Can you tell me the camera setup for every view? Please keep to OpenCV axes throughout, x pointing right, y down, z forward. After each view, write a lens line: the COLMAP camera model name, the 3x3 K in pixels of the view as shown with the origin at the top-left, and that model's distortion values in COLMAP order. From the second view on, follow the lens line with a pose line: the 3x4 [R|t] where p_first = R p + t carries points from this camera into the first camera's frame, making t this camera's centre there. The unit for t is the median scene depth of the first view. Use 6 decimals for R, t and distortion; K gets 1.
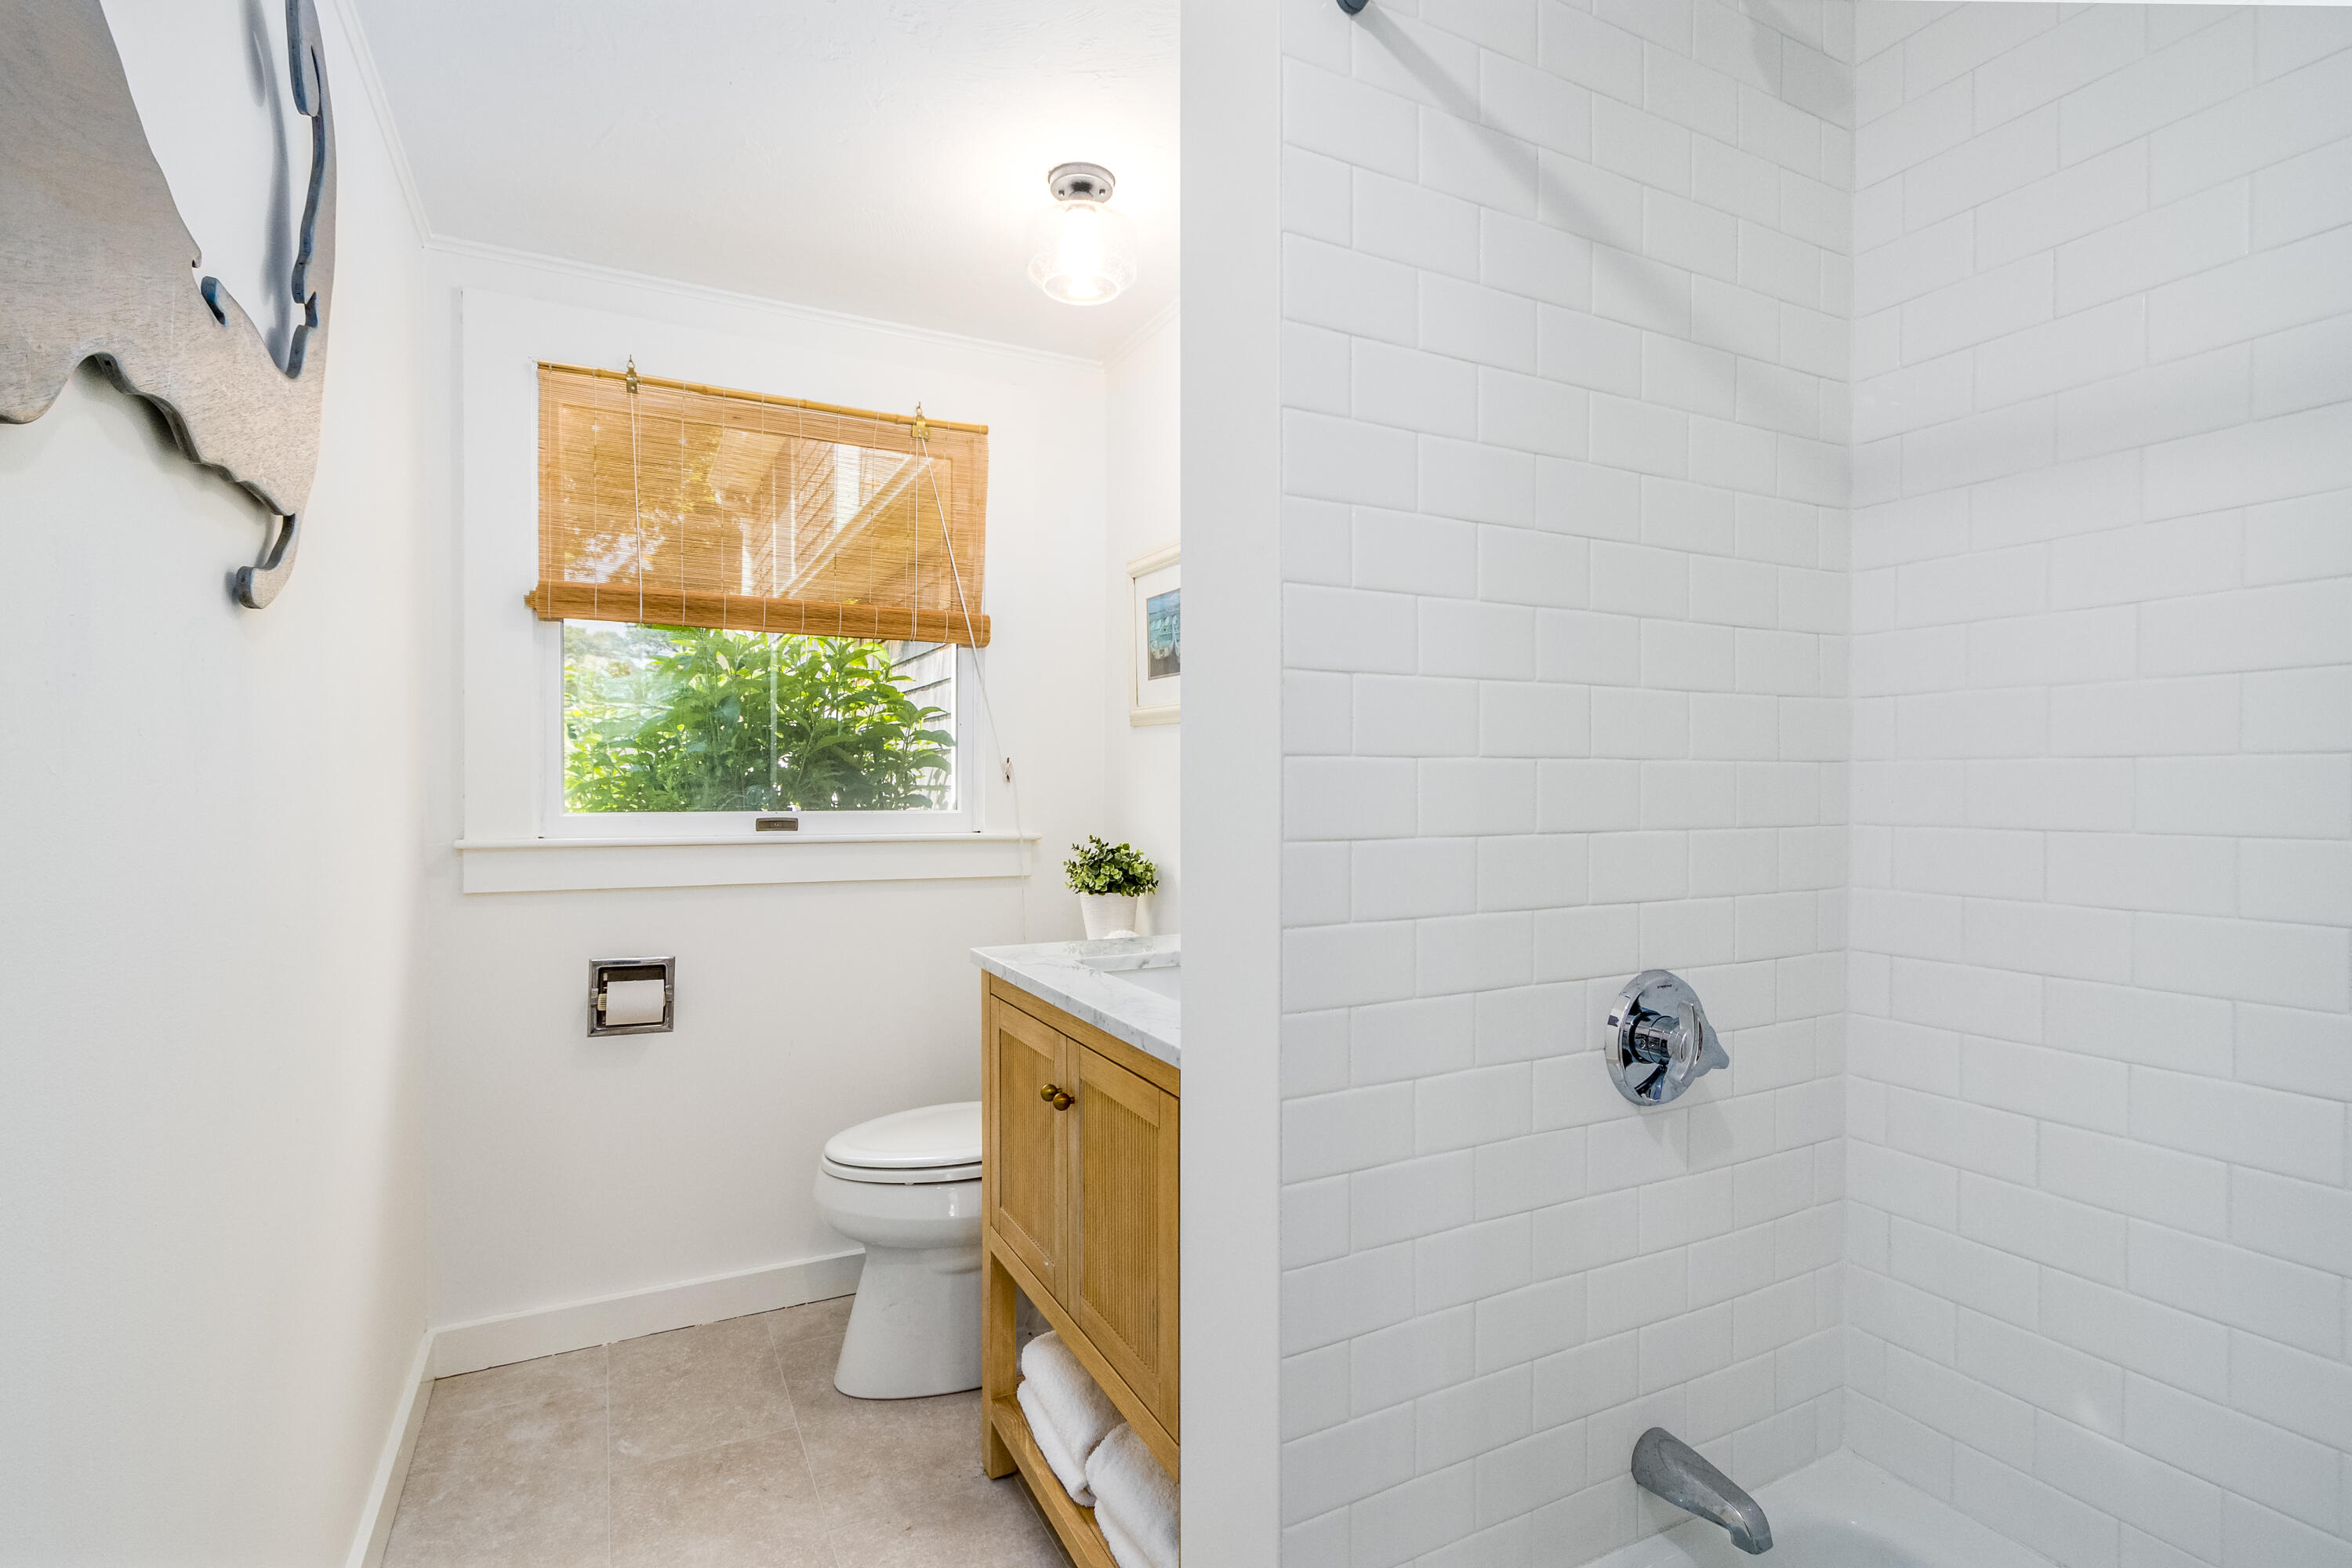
lens RADIAL K [[1102.3, 0, 1184.6], [0, 1102.3, 785.7], [0, 0, 1]] dist [0.018308, -0.003640]
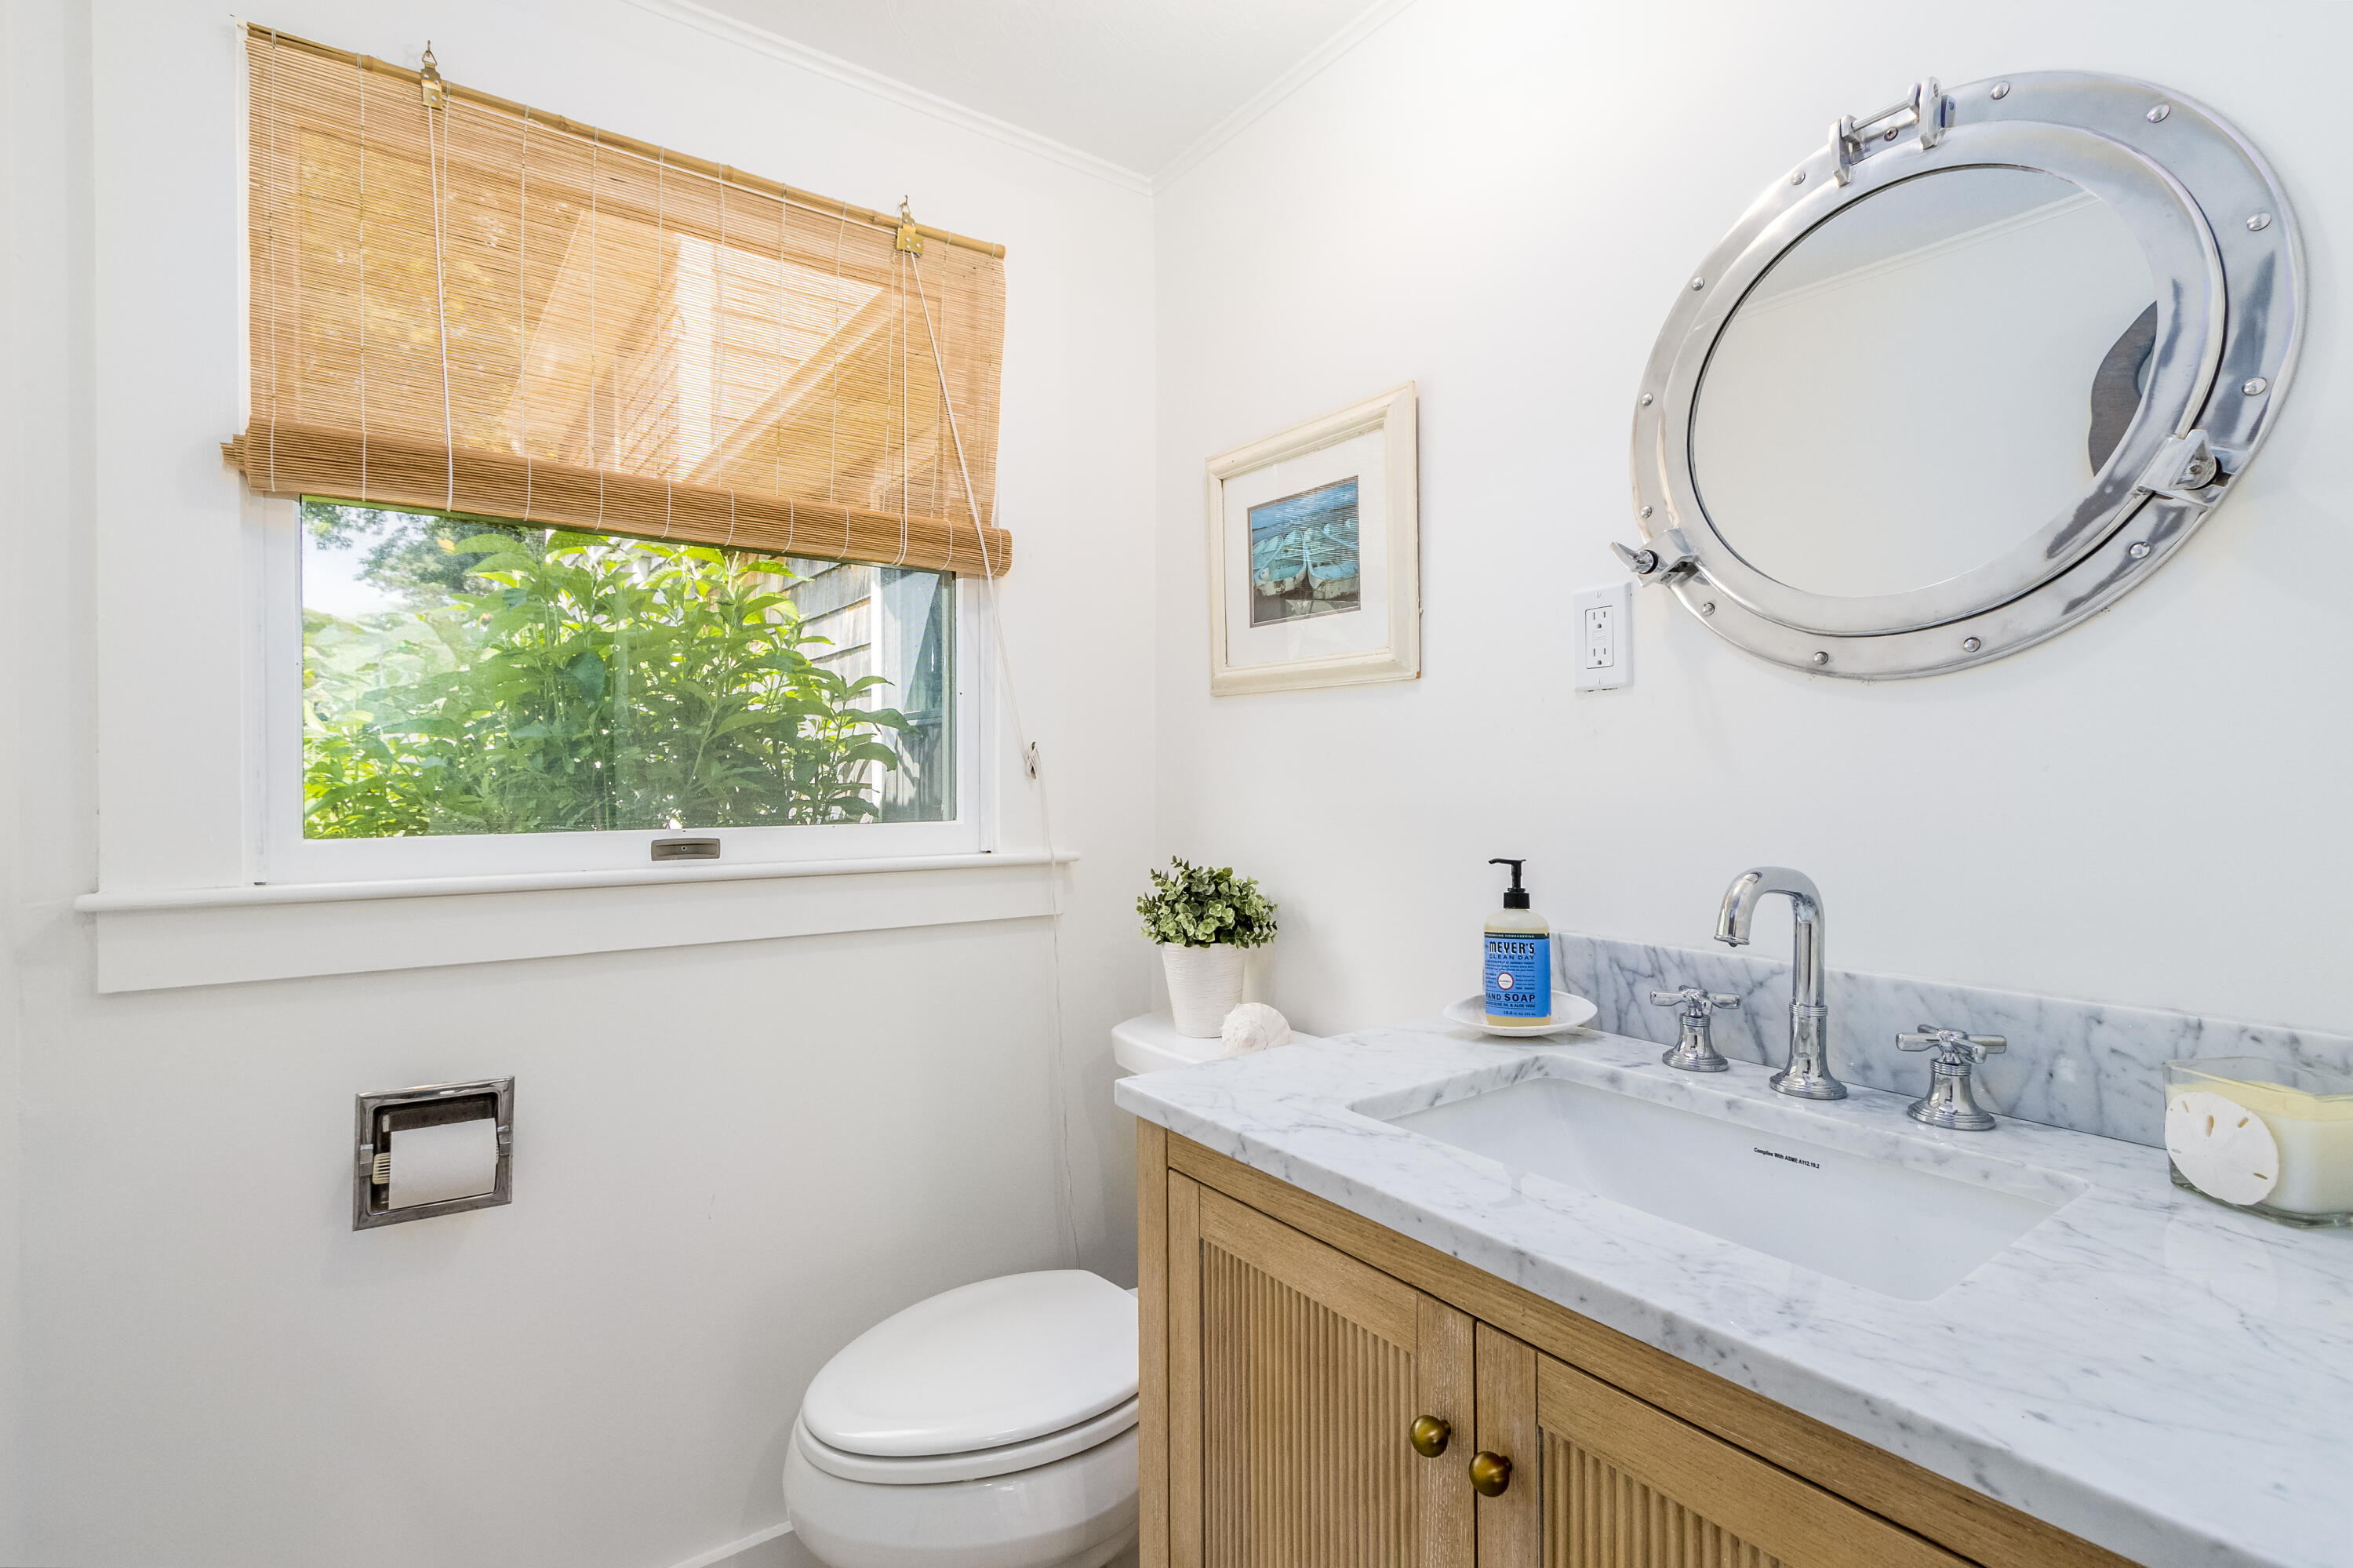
lens RADIAL K [[1102.8, 0, 1171.9], [0, 1102.8, 774.5], [0, 0, 1]] dist [0.018308, -0.003640]
pose [[0.989720, -0.008256, 0.142783, -0.182380], [0.009004, 0.999949, -0.004588, -0.001725], [-0.142738, 0.005827, 0.989743, 0.335741]]
